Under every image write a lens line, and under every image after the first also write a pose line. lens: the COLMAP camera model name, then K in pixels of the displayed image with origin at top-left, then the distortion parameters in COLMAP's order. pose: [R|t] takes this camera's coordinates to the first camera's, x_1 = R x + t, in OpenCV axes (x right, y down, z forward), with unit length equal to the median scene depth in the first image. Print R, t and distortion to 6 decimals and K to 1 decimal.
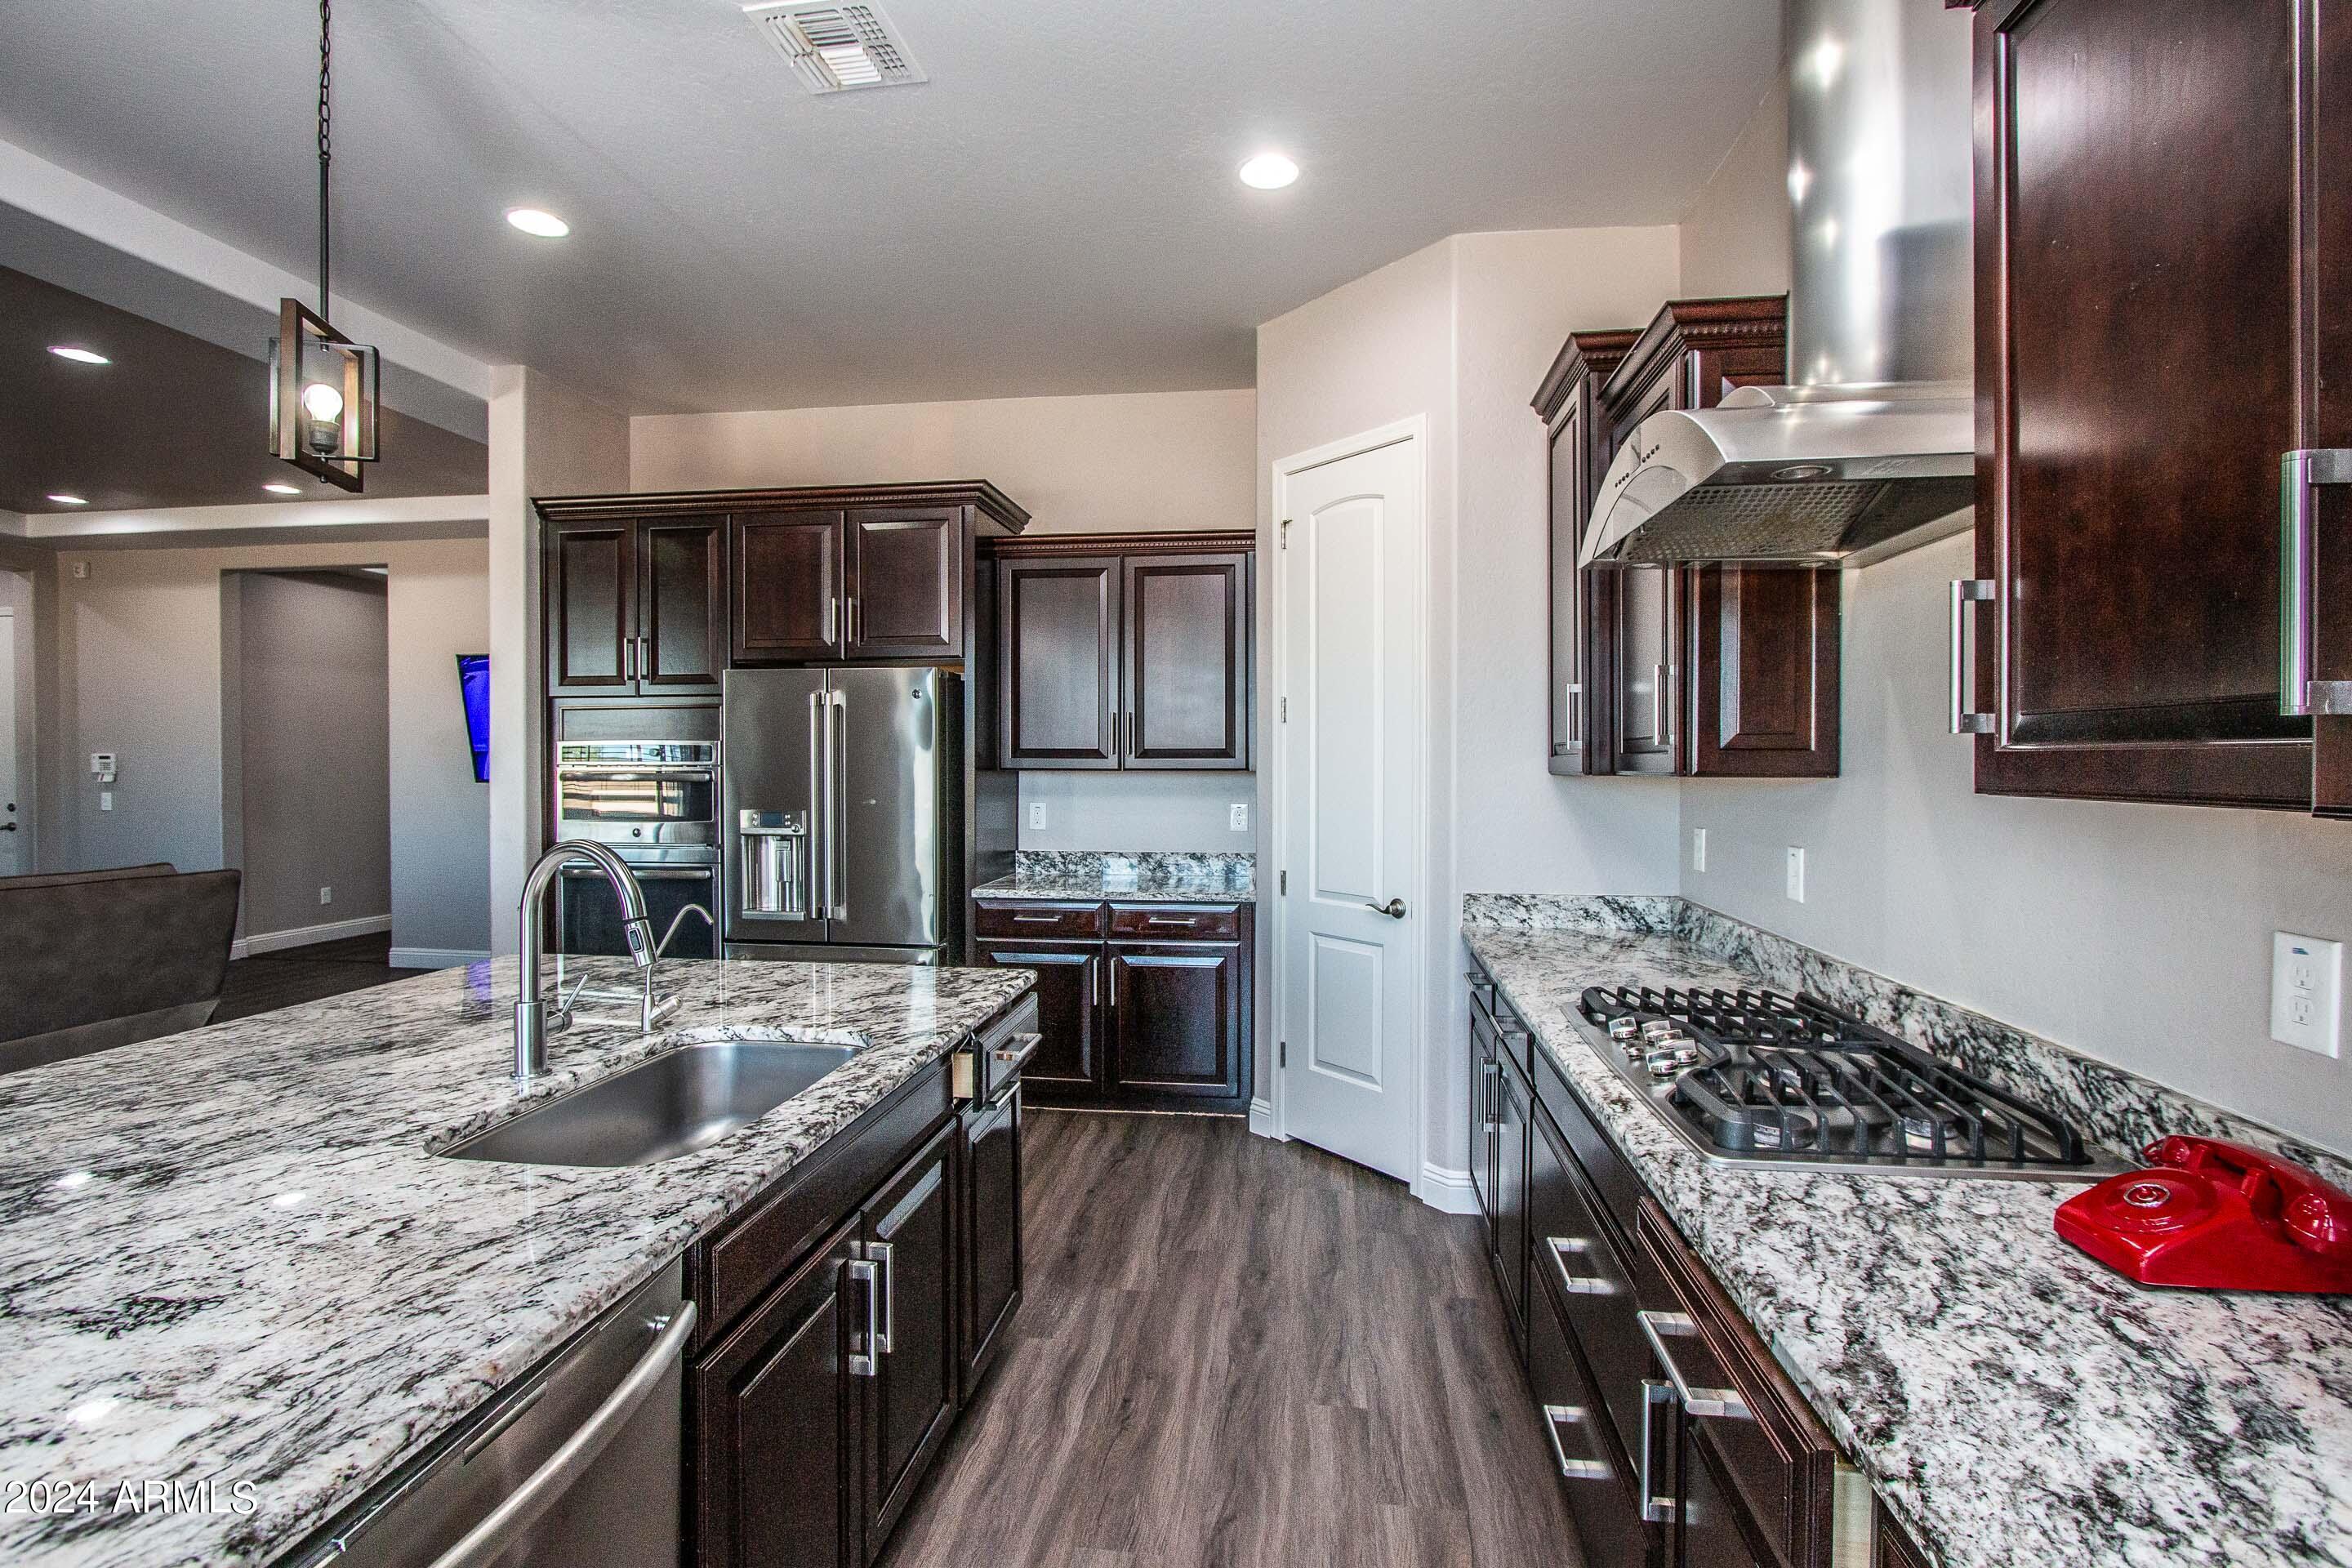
lens RADIAL K [[1108.3, 0, 1190.8], [0, 1108.3, 766.6], [0, 0, 1]] dist [-0.014887, 0.004217]
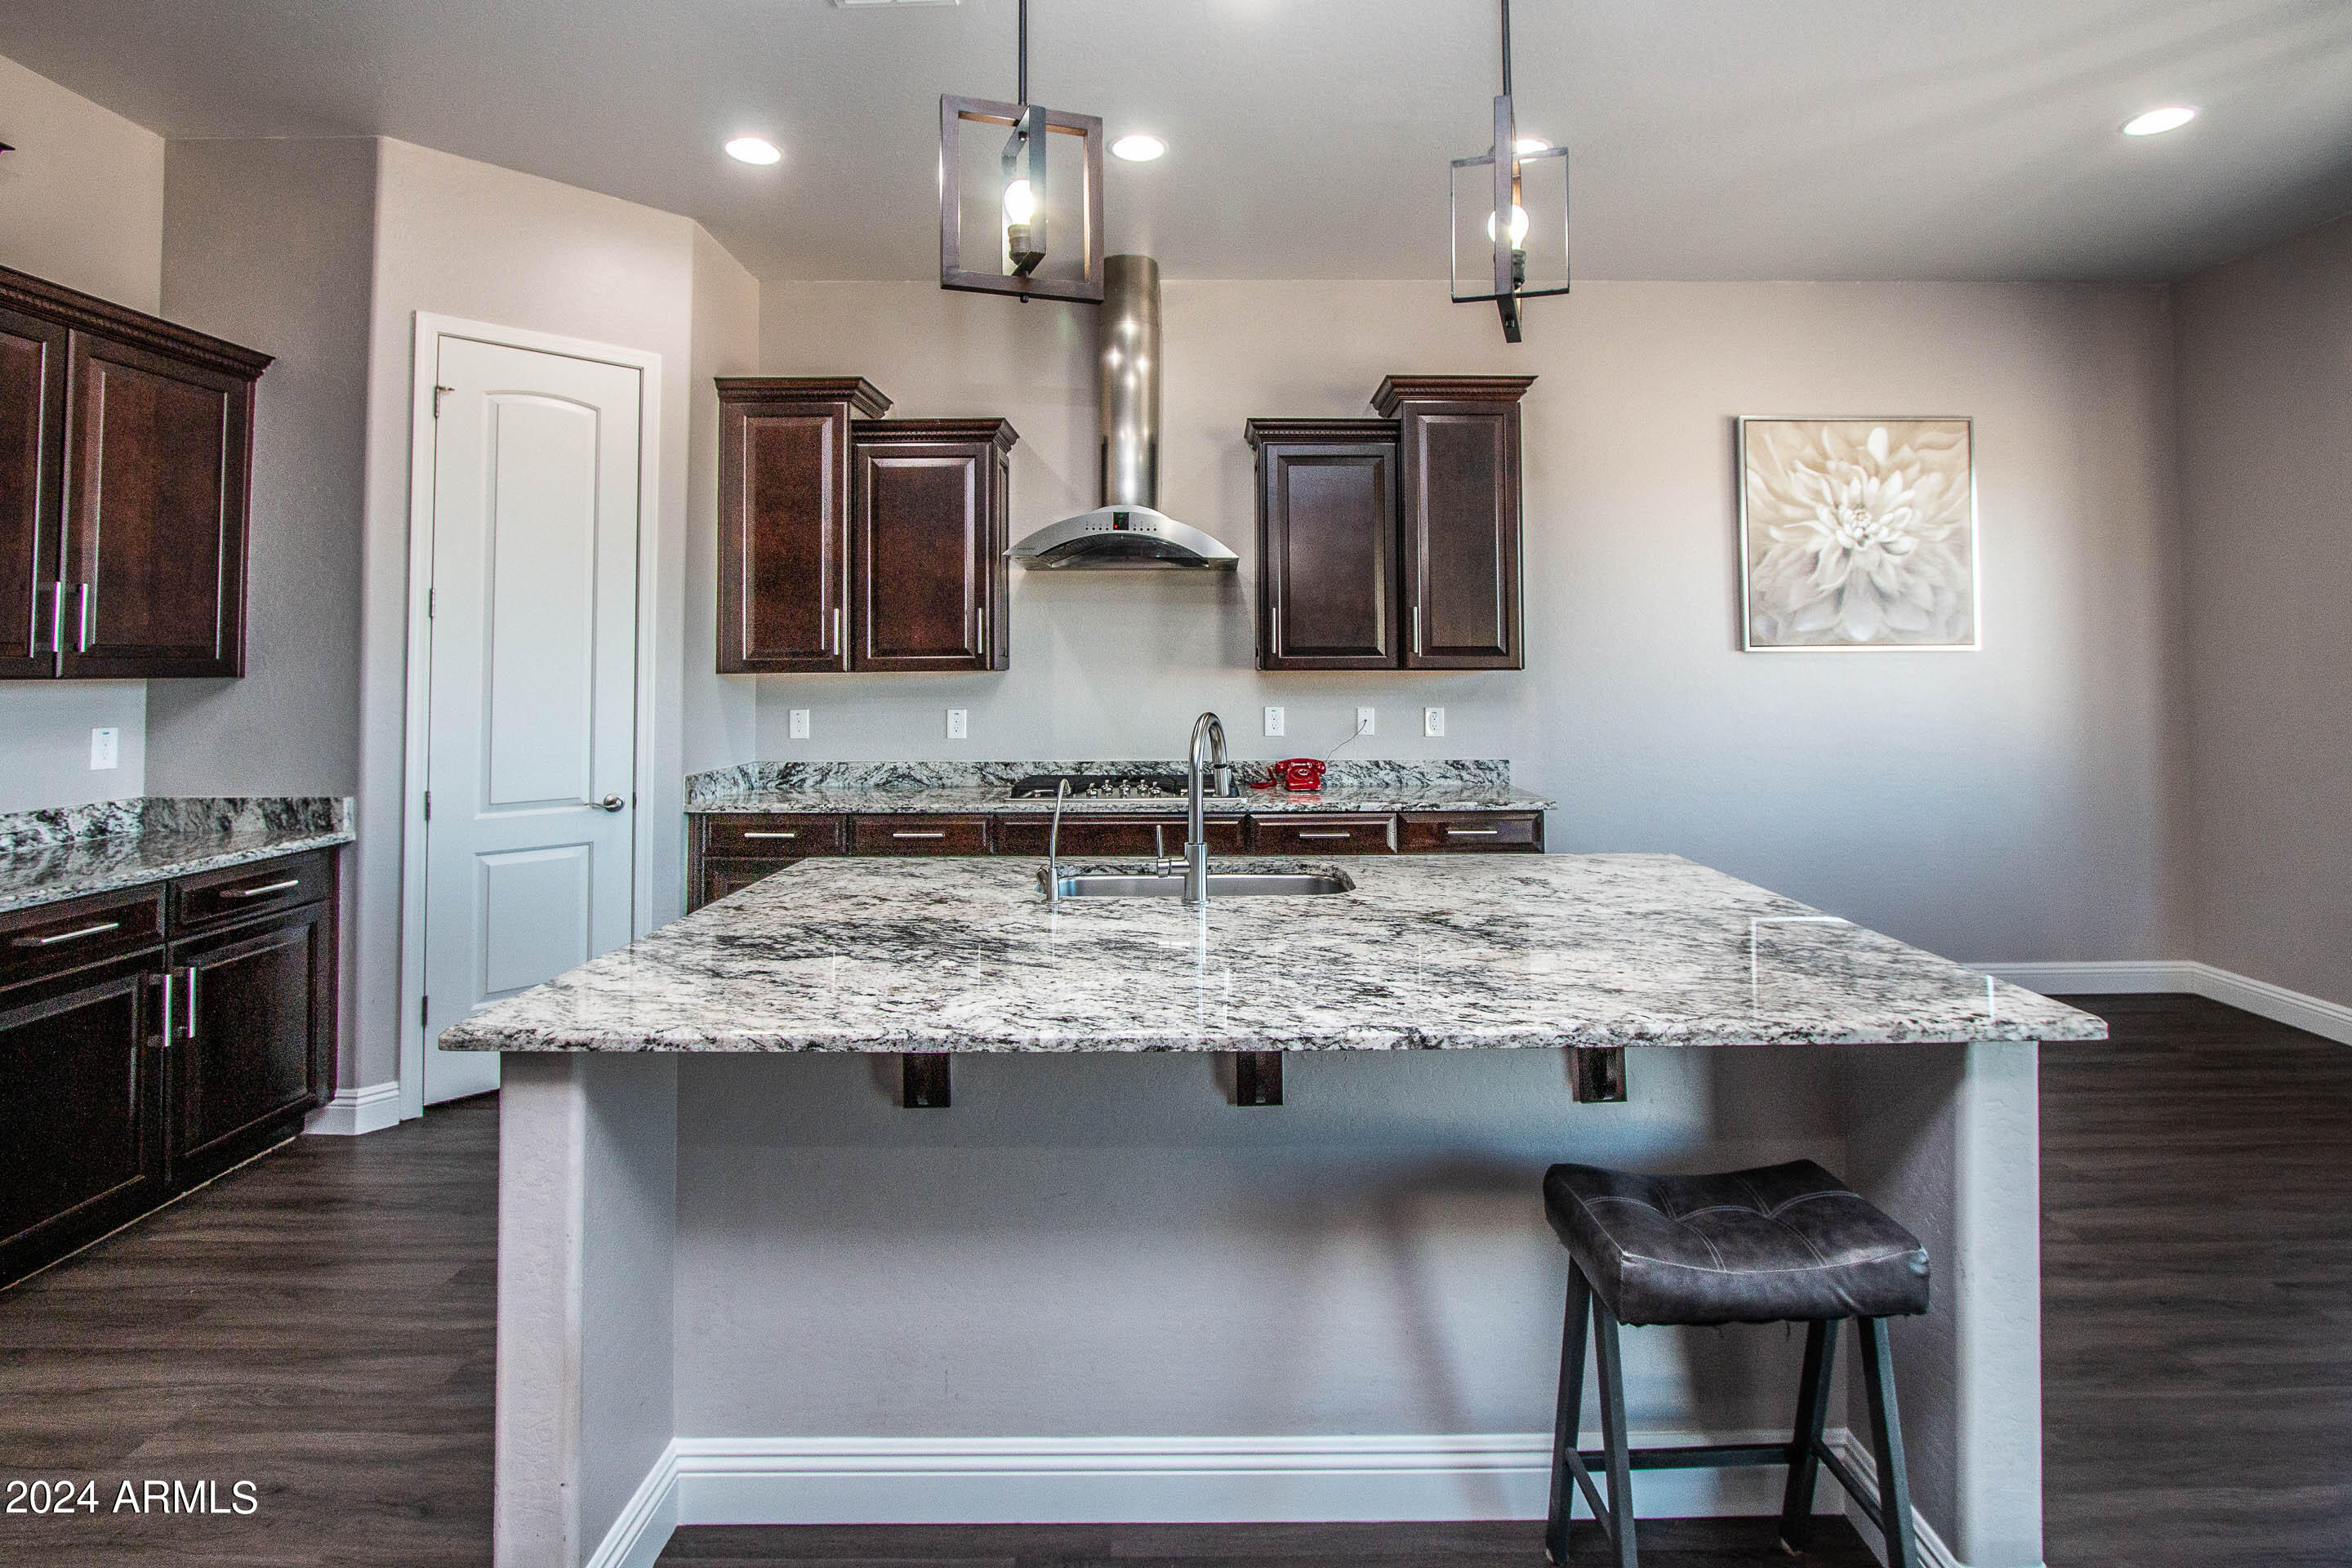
lens RADIAL K [[1108.3, 0, 1224.1], [0, 1108.3, 645.6], [0, 0, 1]] dist [-0.014887, 0.004217]
pose [[-0.142887, 0.024736, 0.989430, -0.779437], [0.010332, 0.999670, -0.023500, 0.007358], [-0.989685, 0.006865, -0.143095, 0.478361]]
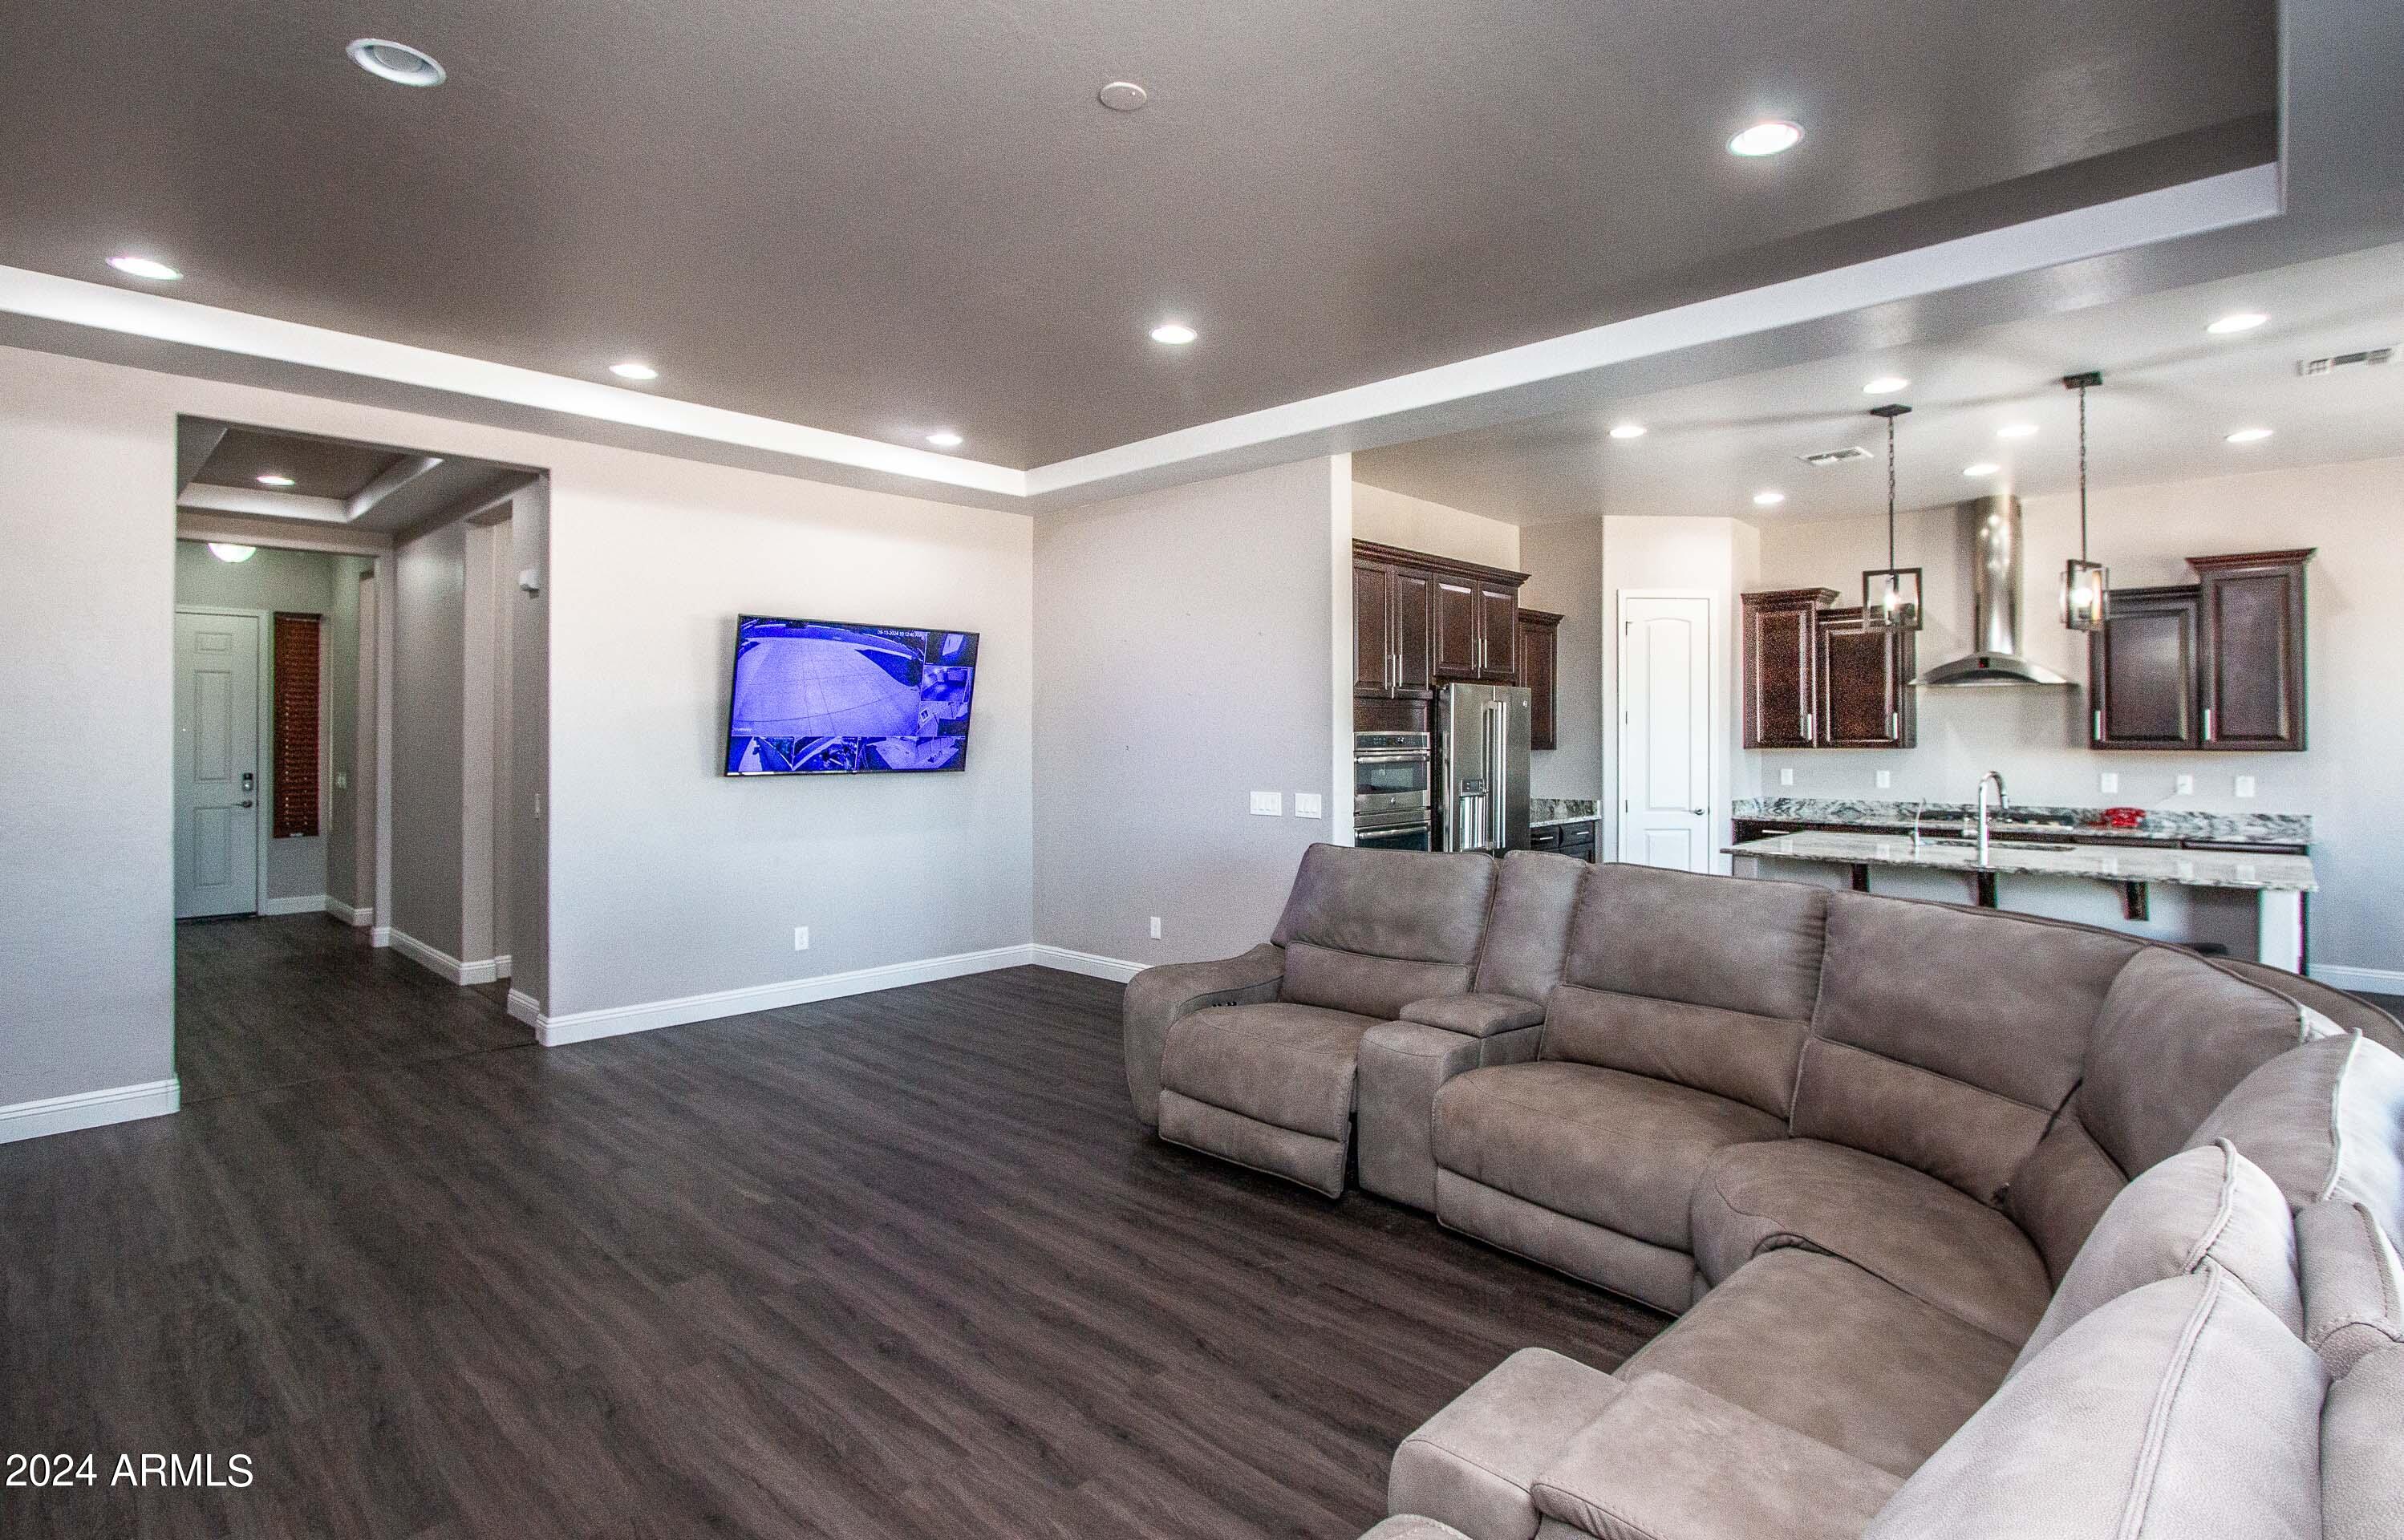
lens RADIAL K [[1163.5, 0, 1257.4], [0, 1163.5, 735.6], [0, 0, 1]] dist [-0.016361, 0.000526]
pose [[0.576361, -0.000623, 0.817195, -1.832618], [0.006780, 0.999969, -0.004020, -0.015391], [-0.817167, 0.007858, 0.576347, 0.322822]]
